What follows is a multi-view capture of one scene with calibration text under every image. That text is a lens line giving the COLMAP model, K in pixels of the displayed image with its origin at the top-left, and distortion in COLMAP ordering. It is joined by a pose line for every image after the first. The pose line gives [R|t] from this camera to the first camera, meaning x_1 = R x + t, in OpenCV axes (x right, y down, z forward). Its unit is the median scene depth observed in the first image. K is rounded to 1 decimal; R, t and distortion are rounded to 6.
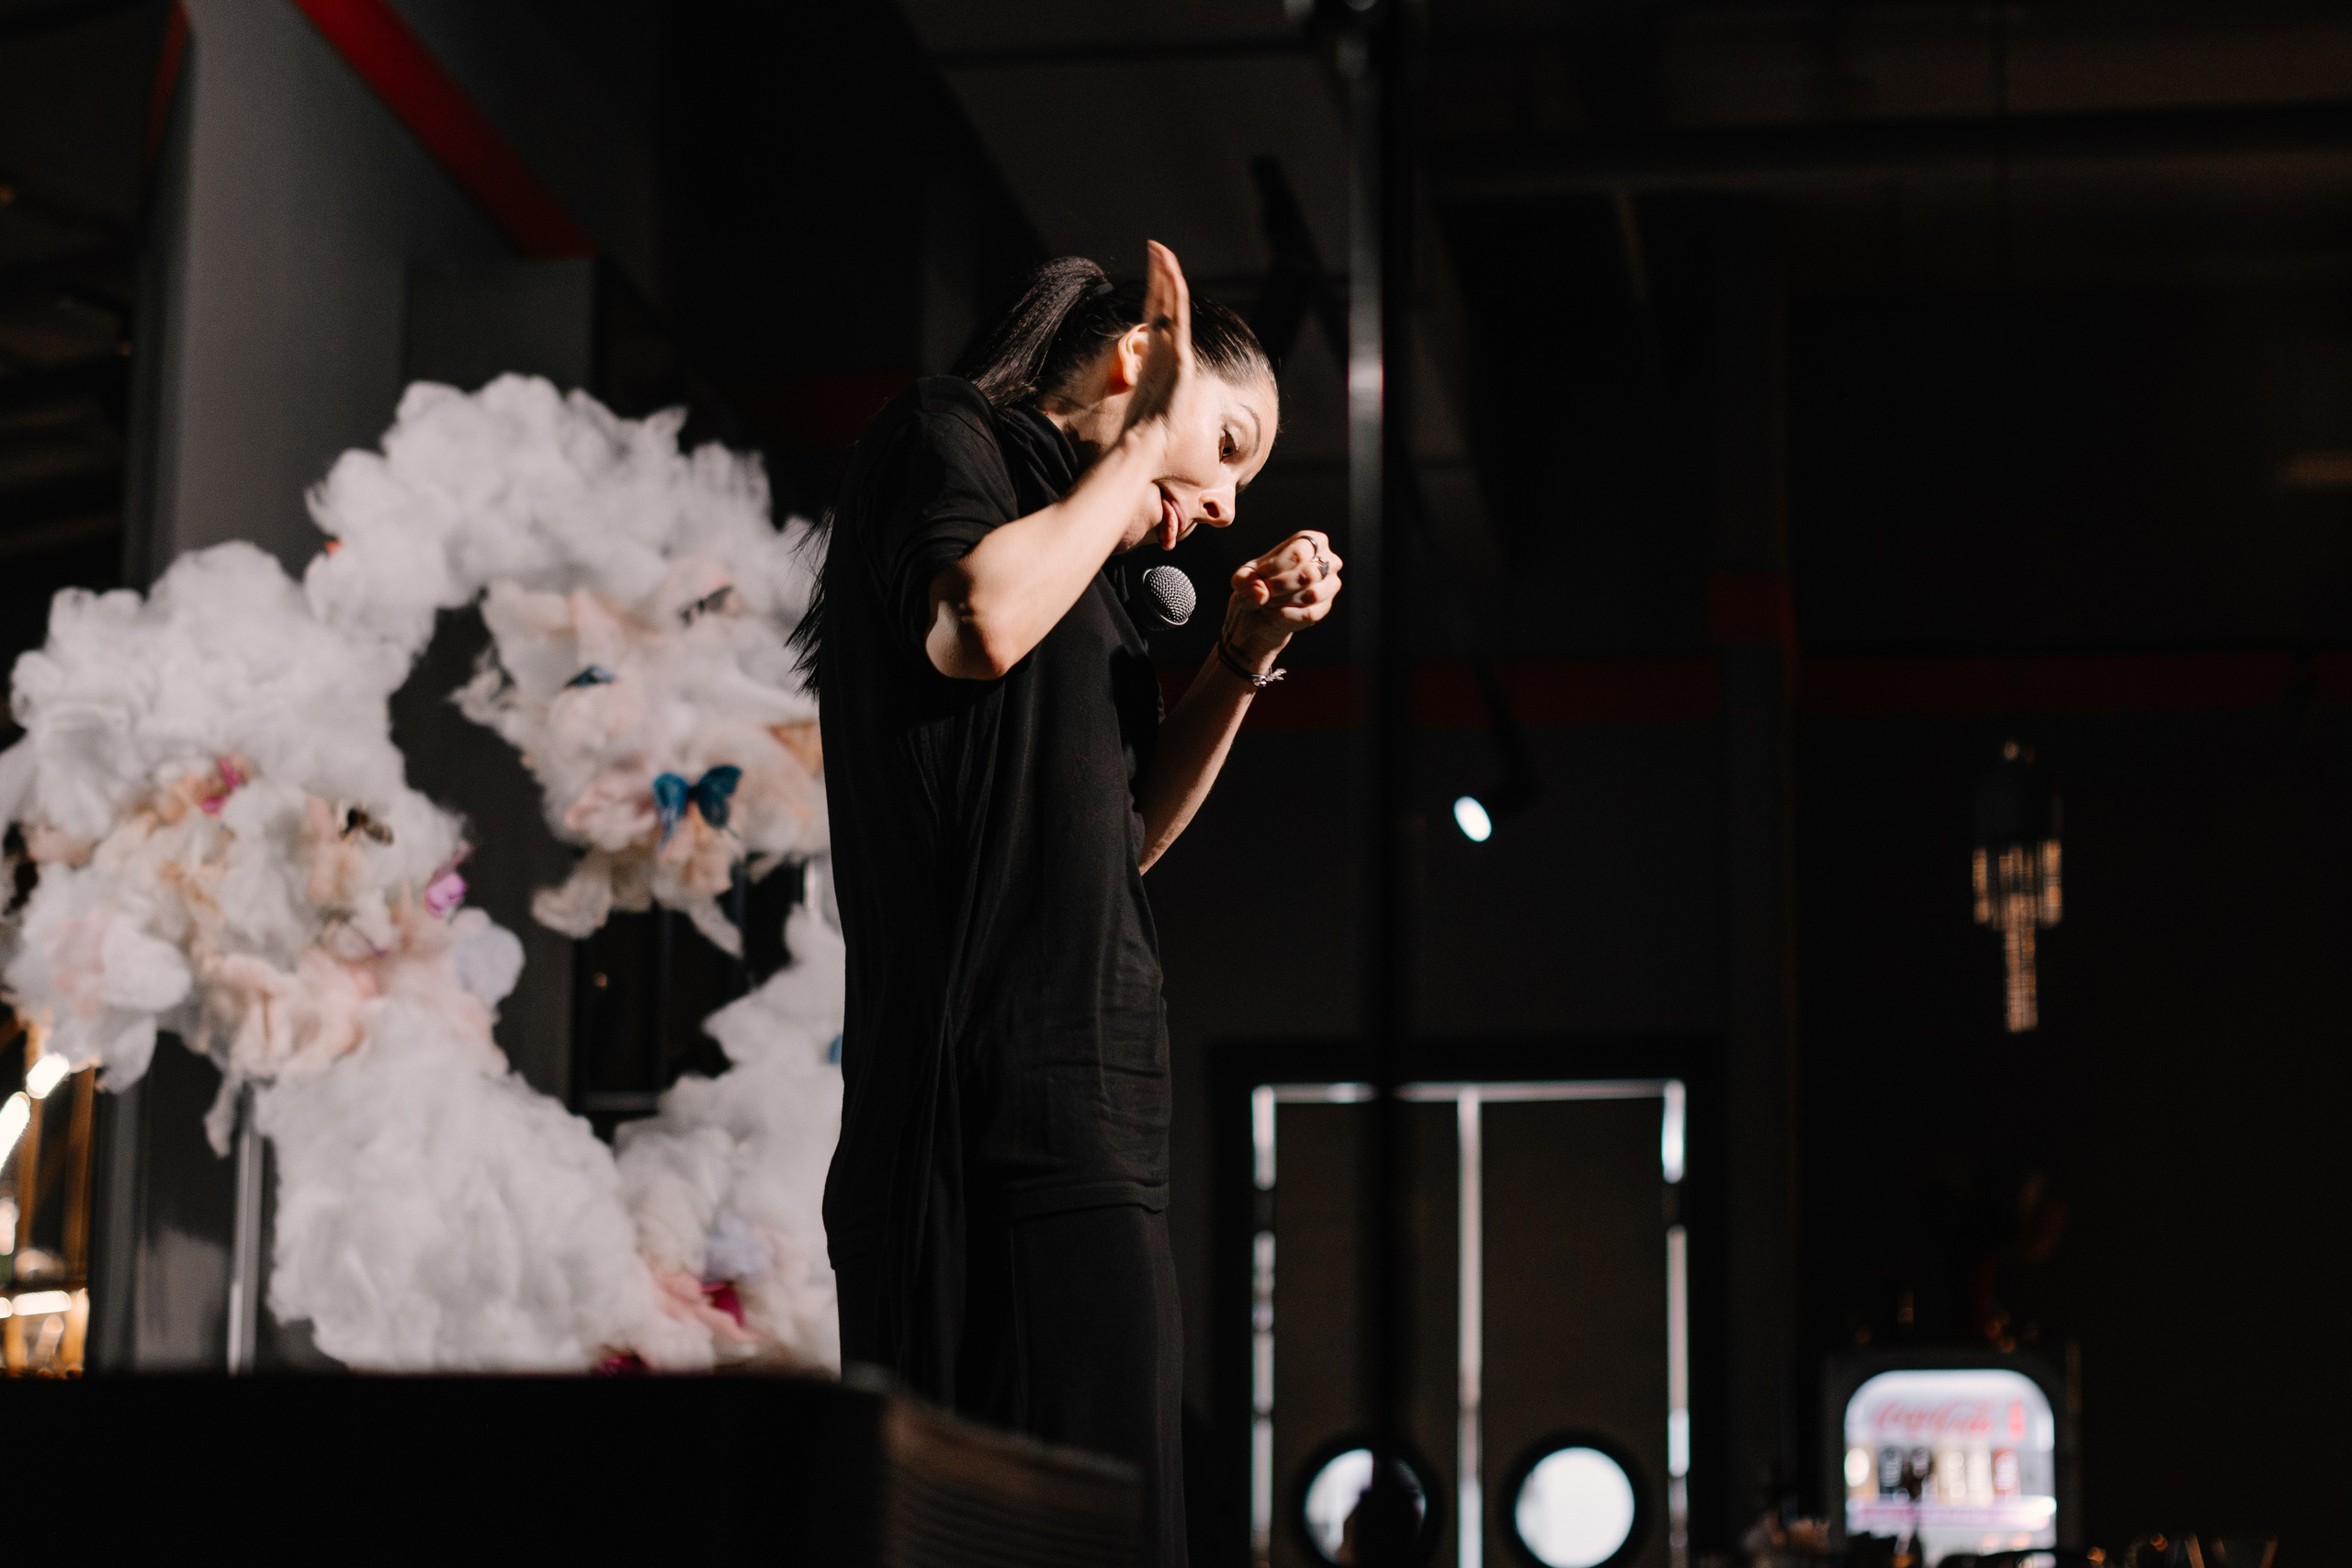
lens RADIAL K [[5212.6, 0, 1171.1], [0, 5212.6, 776.4], [0, 0, 1]] dist [0.041795, 0.000000]
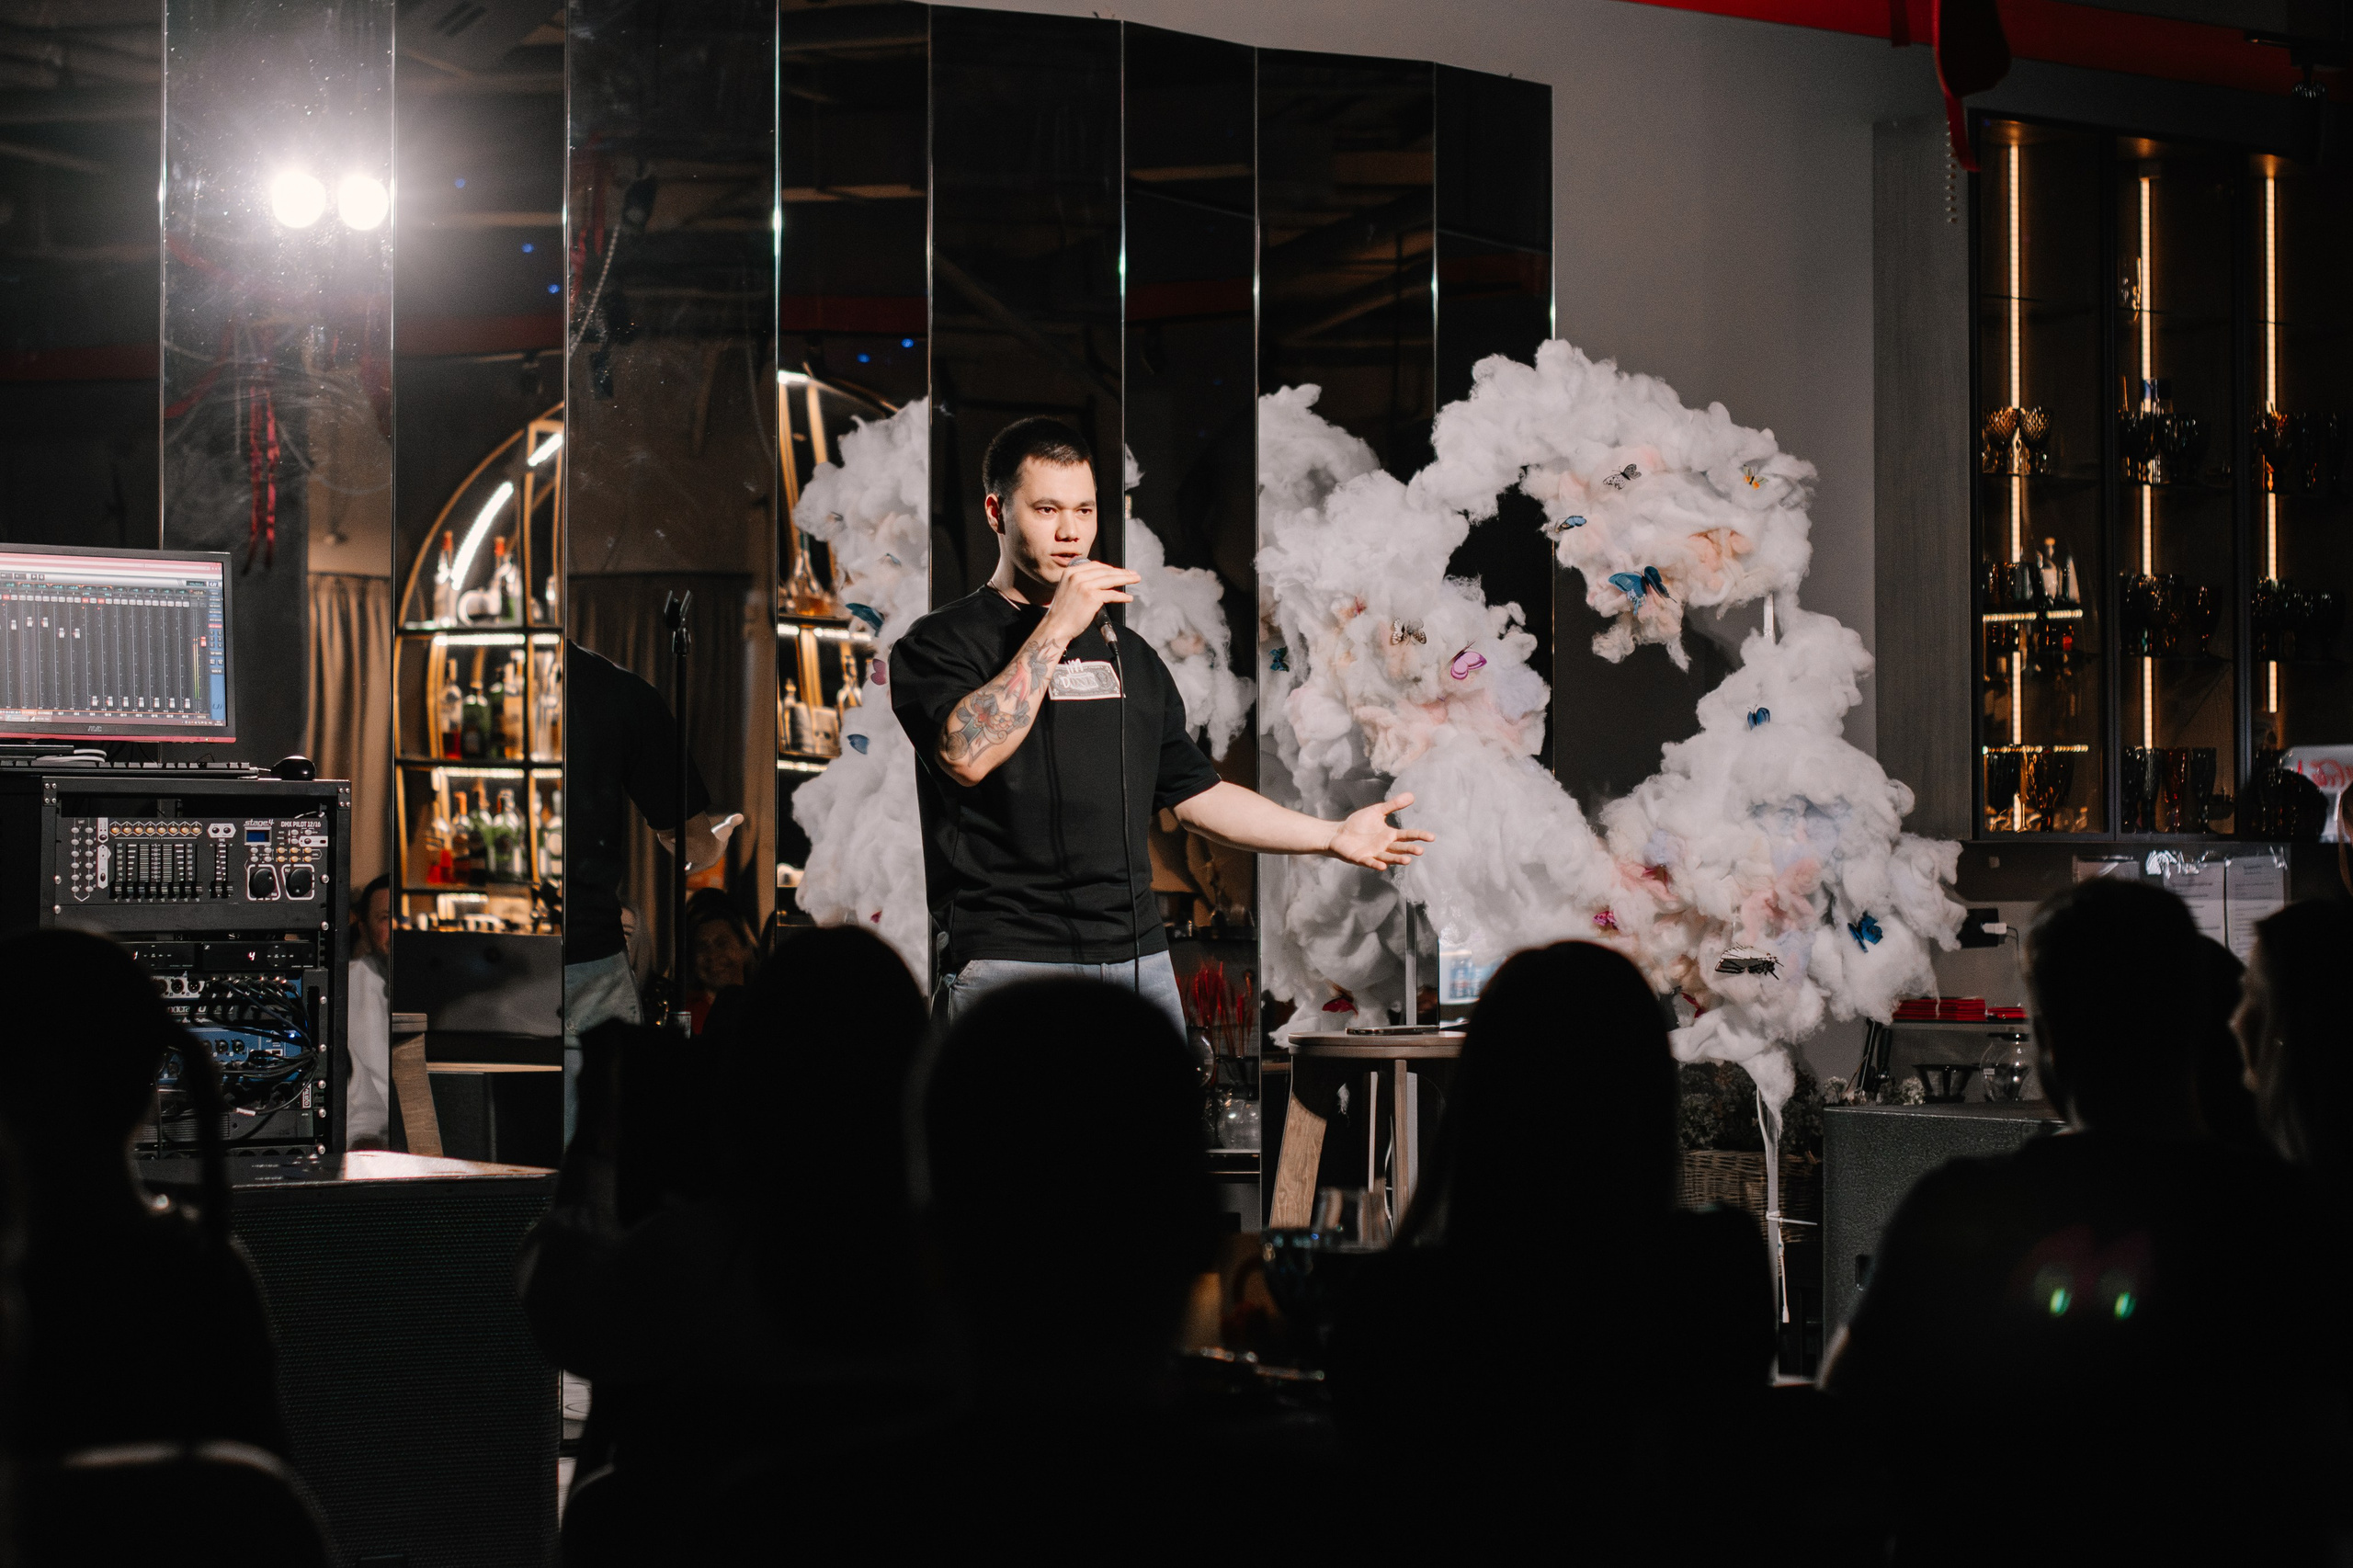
lens RADIAL K [[5215.2, 0, 1096.8], [0, 5215.2, 799.3], [0, 0, 1]] dist [0.041795, 0.000000]
pose [[0.729223, -0.018444, -0.684027, 1.000758], [0.144460, 0.981256, 0.127547, -0.180434], [0.668853, -0.191825, 0.718219, -0.385908]]
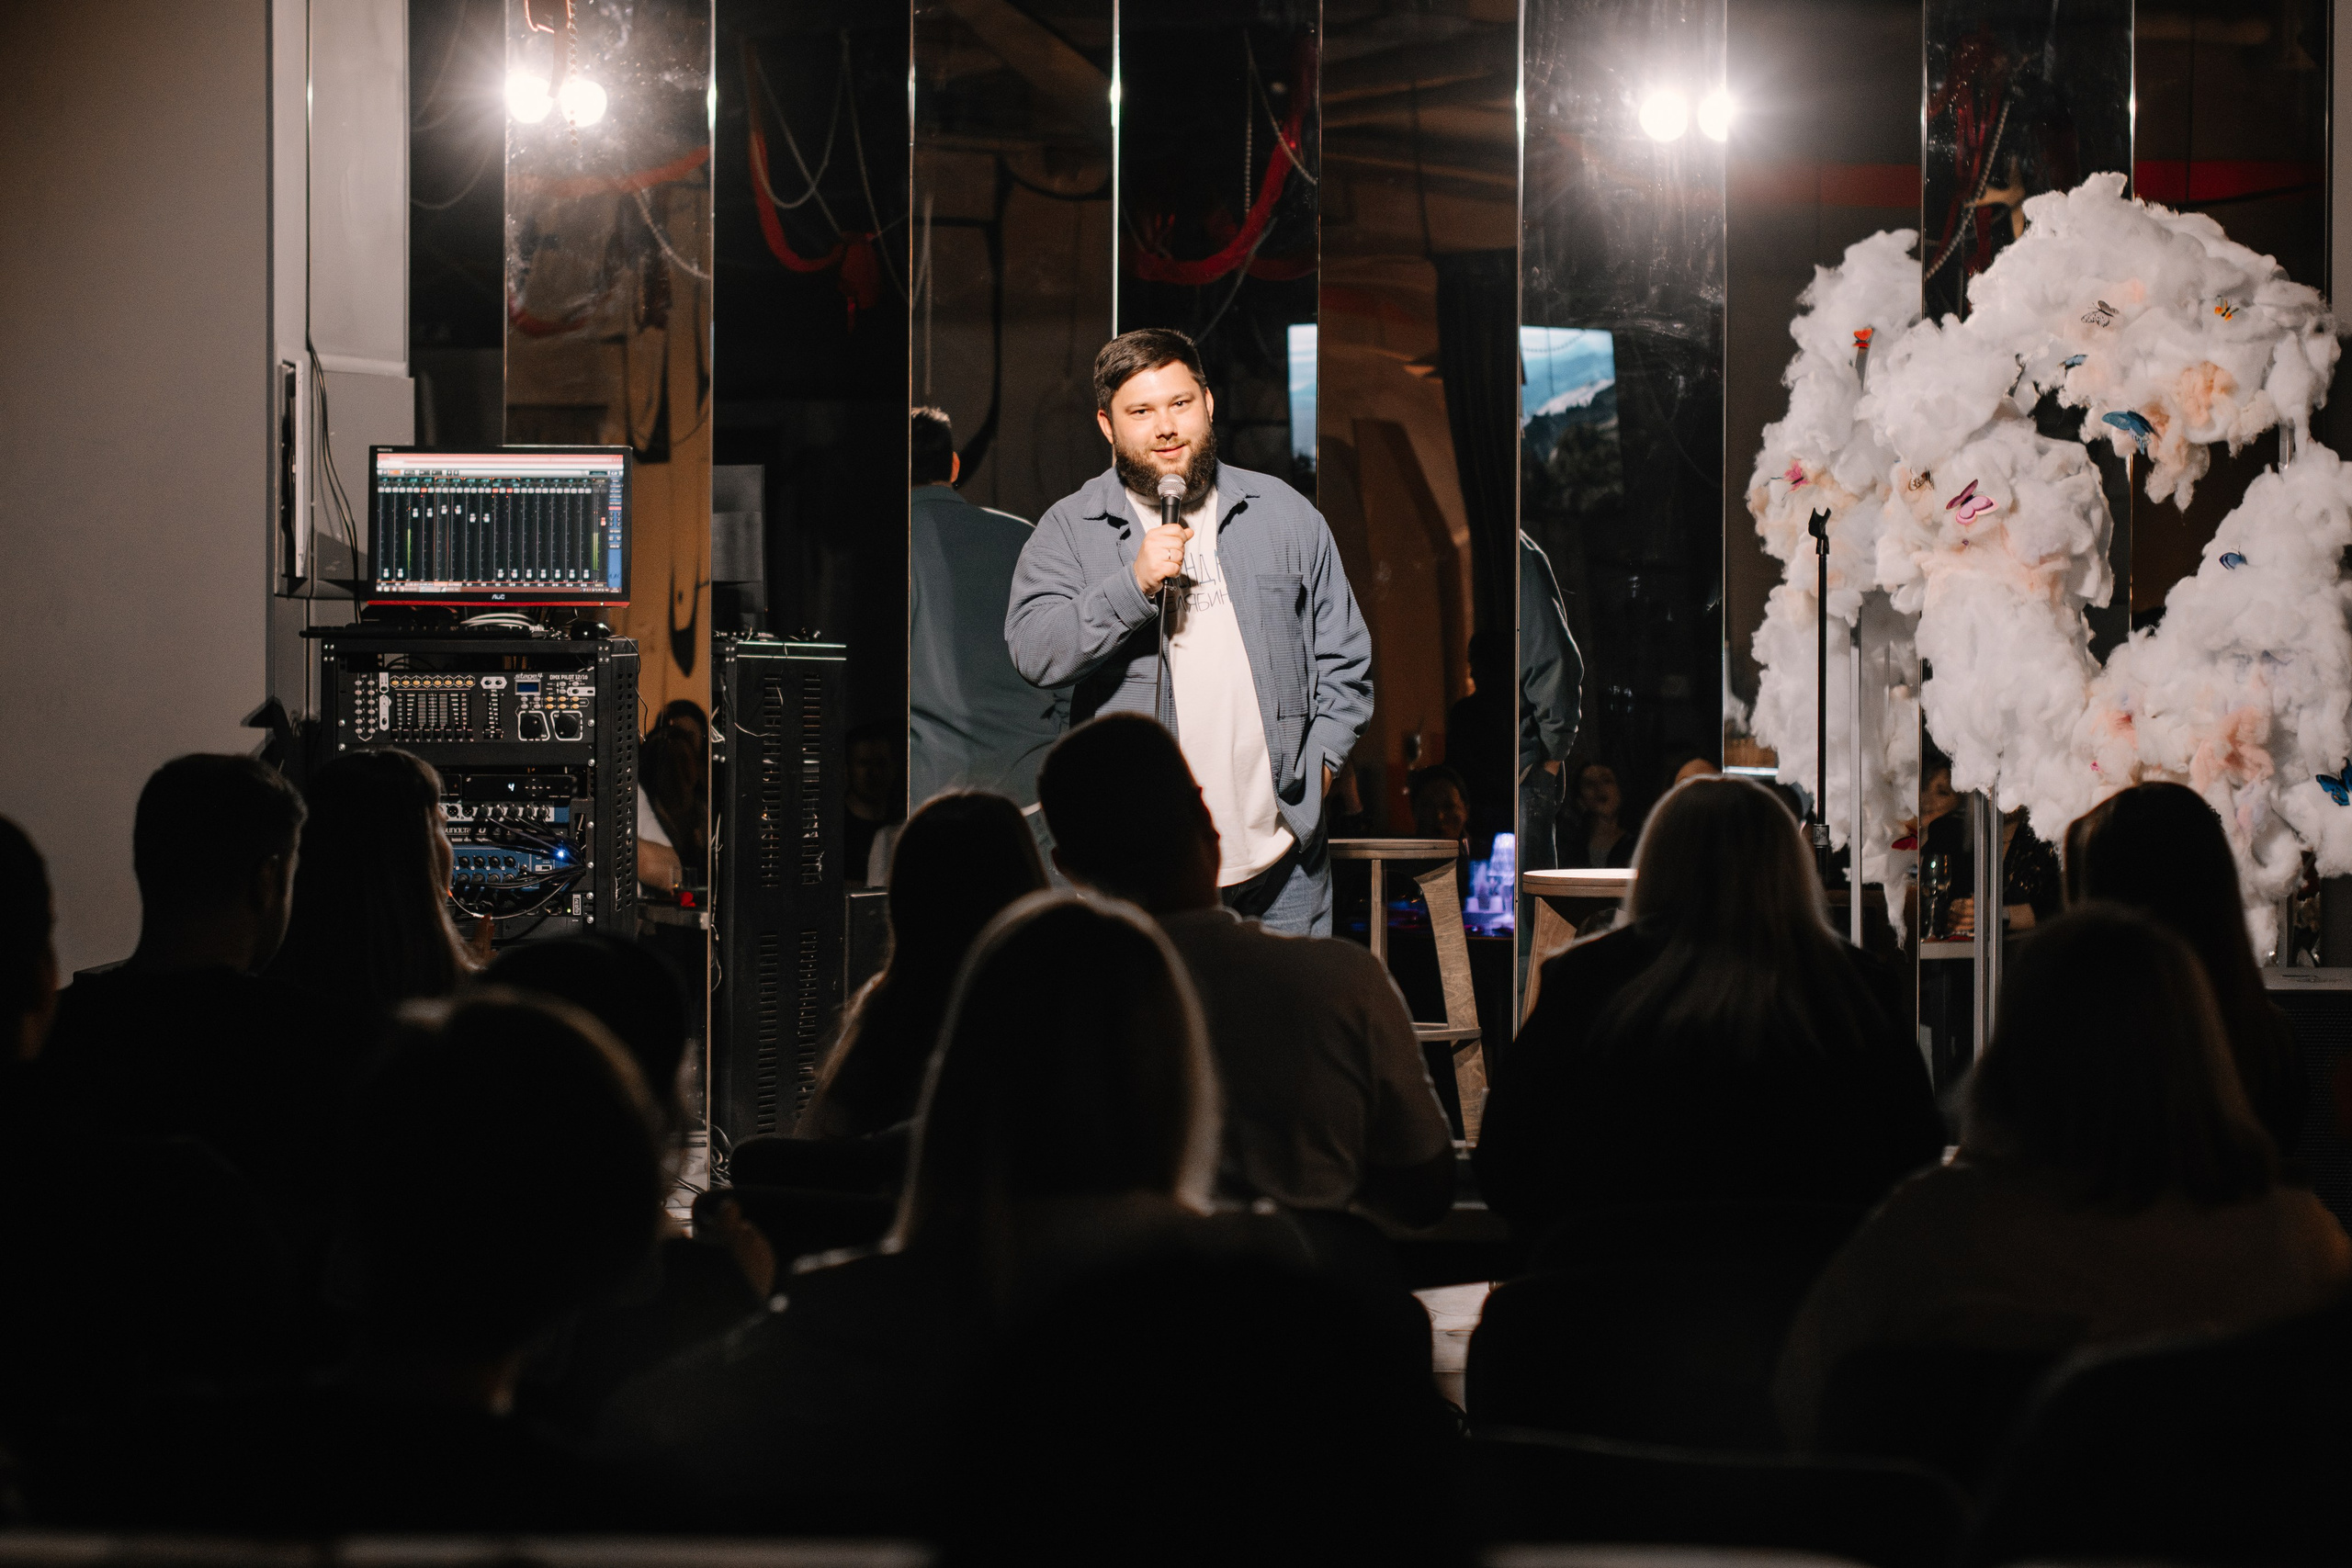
lens RADIAL K [[5212.6, 0, 1168.4], [0, 5212.6, 780.6], [0, 0, 1]] dist [0.041795, 0.000000]
pose [[0.138568, 0.016263, -0.990219, 1.598322], [0.200301, 0.978741, 0.044104, -0.020385], [0.969886, -0.204453, 0.132365, 0.480327]]
